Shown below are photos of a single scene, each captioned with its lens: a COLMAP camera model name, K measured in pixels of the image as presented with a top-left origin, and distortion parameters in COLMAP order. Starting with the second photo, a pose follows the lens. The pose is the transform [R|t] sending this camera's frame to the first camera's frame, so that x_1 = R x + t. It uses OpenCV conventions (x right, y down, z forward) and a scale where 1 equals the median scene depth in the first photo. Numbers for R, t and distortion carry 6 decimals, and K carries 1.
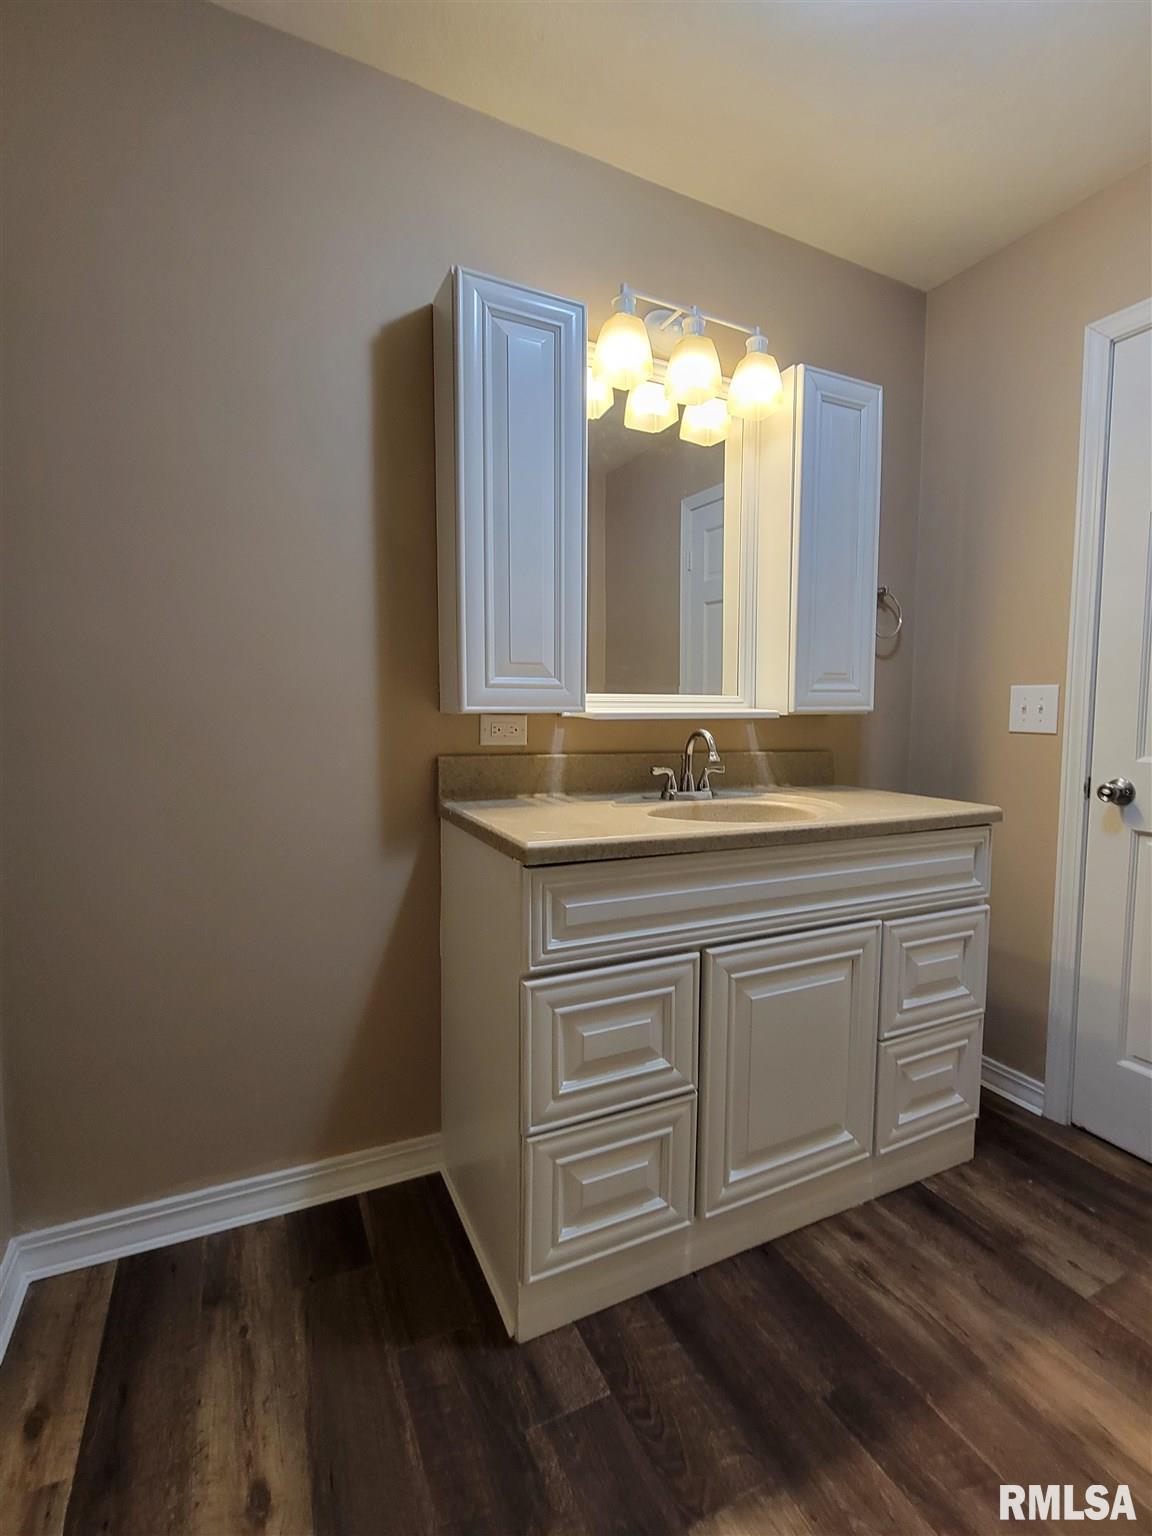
lens RADIAL K [[719.1, 0, 580.5], [0, 719.1, 756.8], [0, 0, 1]] dist [0.021734, -0.010595]
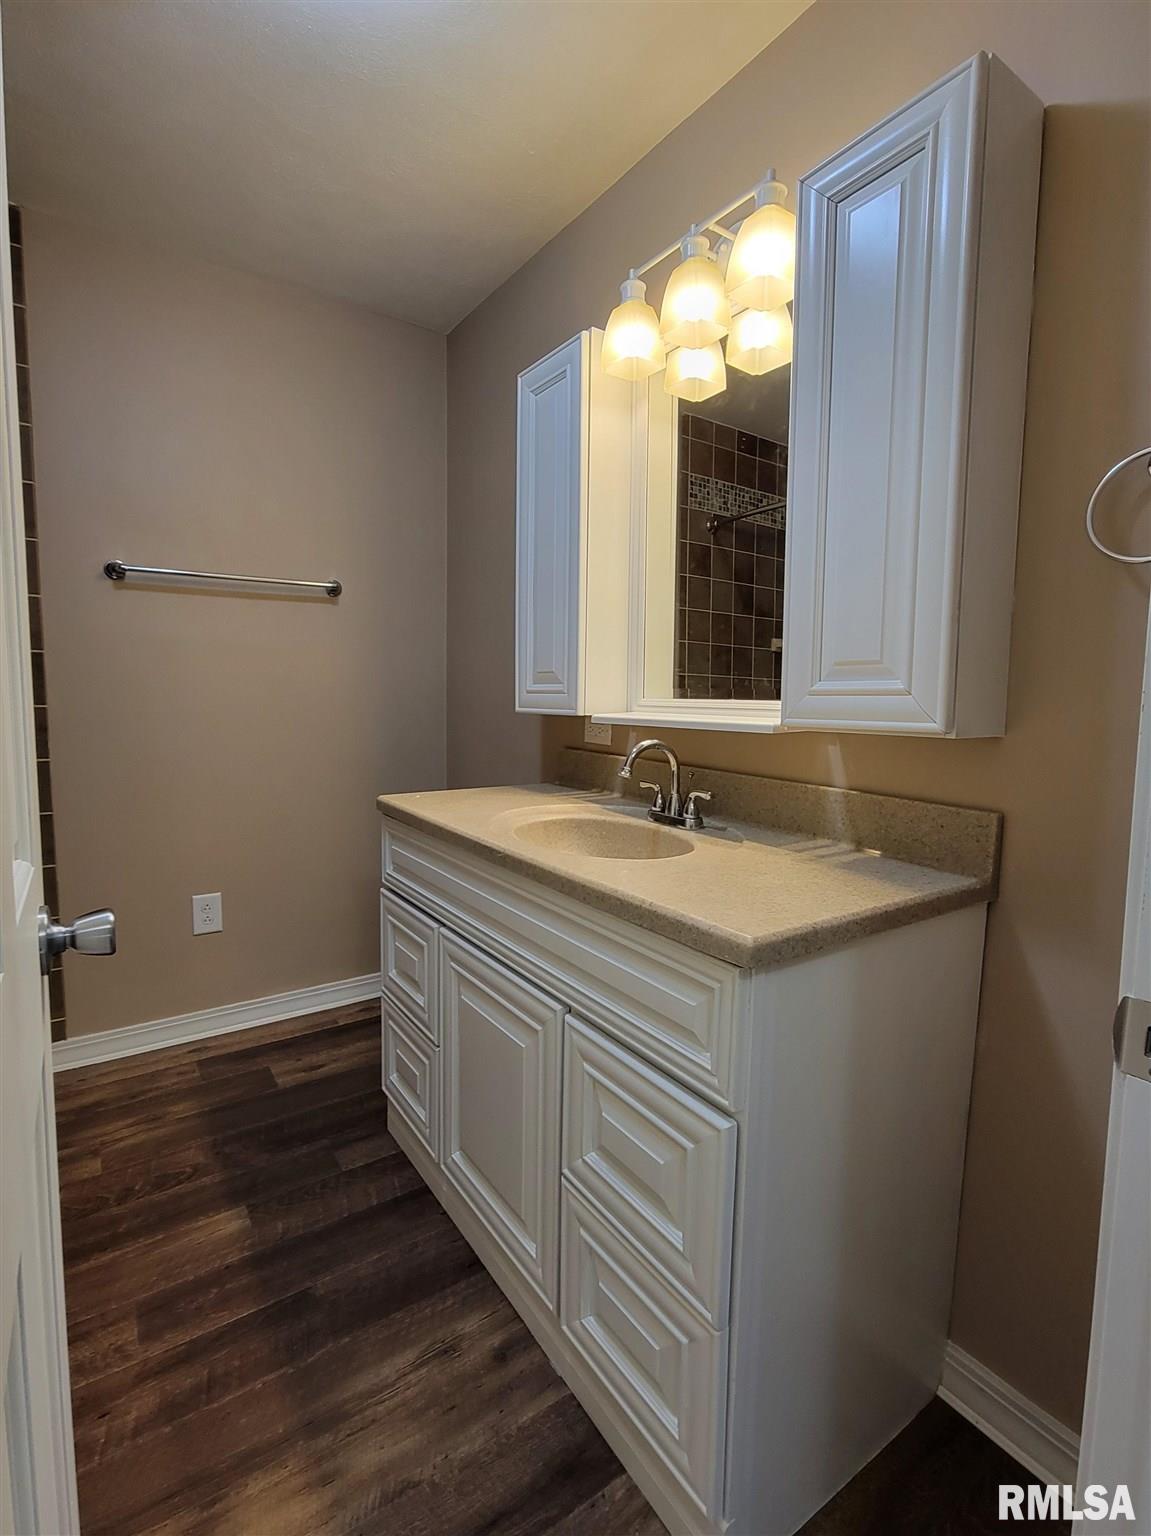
lens RADIAL K [[728.8, 0, 580.3], [0, 728.8, 760.7], [0, 0, 1]] dist [-0.000274, 0.000618]
pose [[0.141988, 0.081573, -0.986502, 1.226547], [-0.088776, 0.993632, 0.069385, -0.080938], [0.985880, 0.077725, 0.148325, 0.970906]]
